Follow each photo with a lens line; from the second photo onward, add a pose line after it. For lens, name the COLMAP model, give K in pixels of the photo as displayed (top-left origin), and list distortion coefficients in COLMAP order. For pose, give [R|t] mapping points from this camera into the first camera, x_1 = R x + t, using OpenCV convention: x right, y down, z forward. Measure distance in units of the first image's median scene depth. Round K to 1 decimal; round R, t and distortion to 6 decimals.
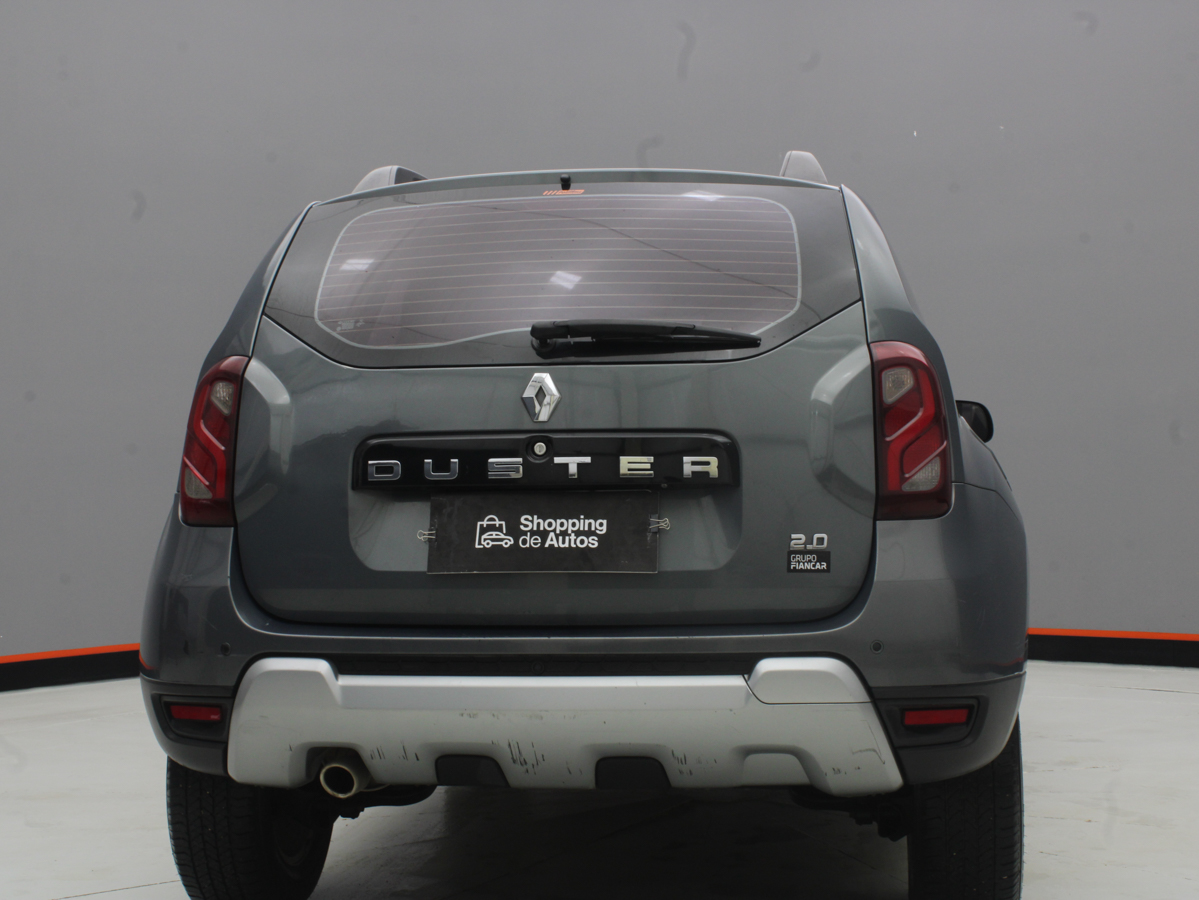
lens RADIAL K [[1881.6, 0, 599.5], [0, 1881.6, 450.0], [0, 0, 1]] dist [-0.047184, 0.008216]
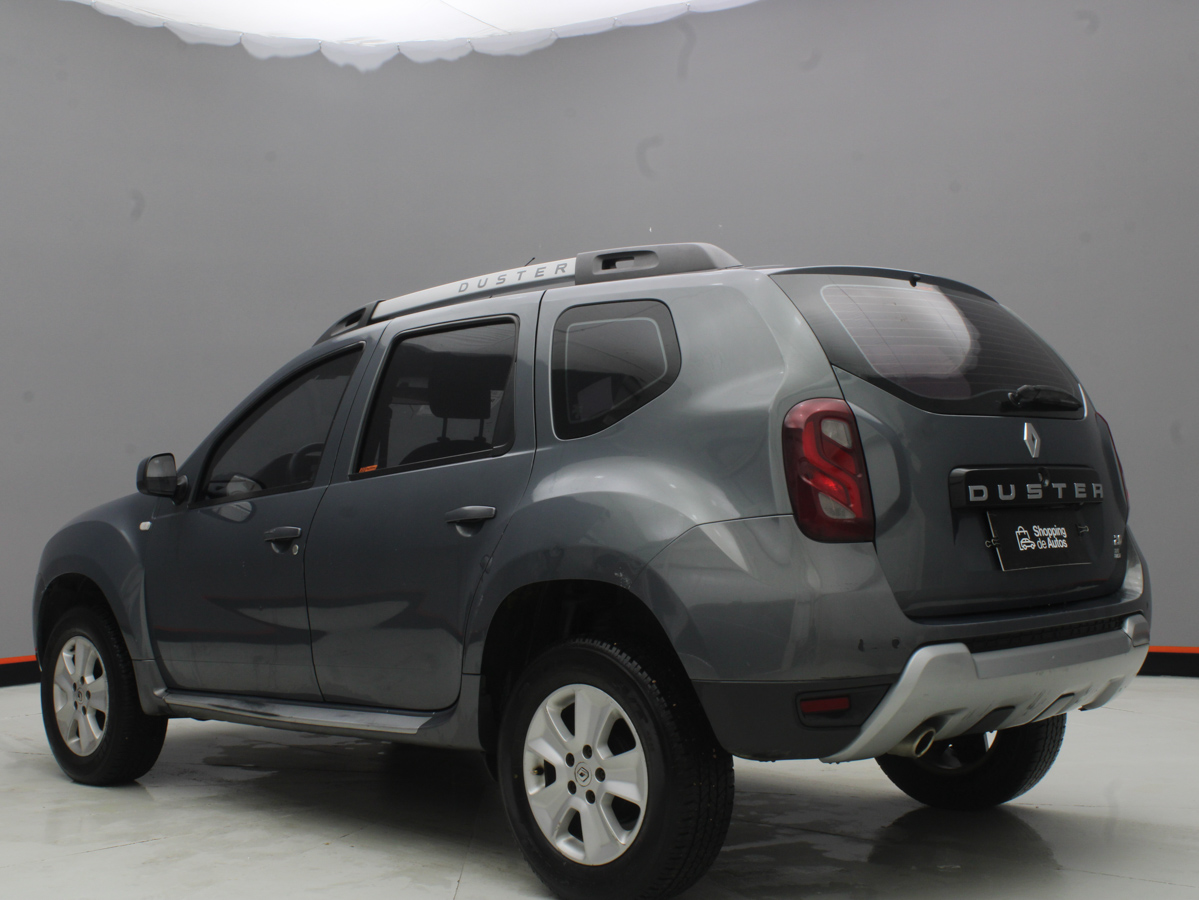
lens RADIAL K [[1573.3, 0, 599.5], [0, 1573.3, 450.0], [0, 0, 1]] dist [-0.073628, -0.004547]
pose [[0.618472, 0.023683, 0.785450, -1.140043], [0.008219, 0.999296, -0.036603, 0.018664], [-0.785764, 0.029093, 0.617842, 0.543372]]
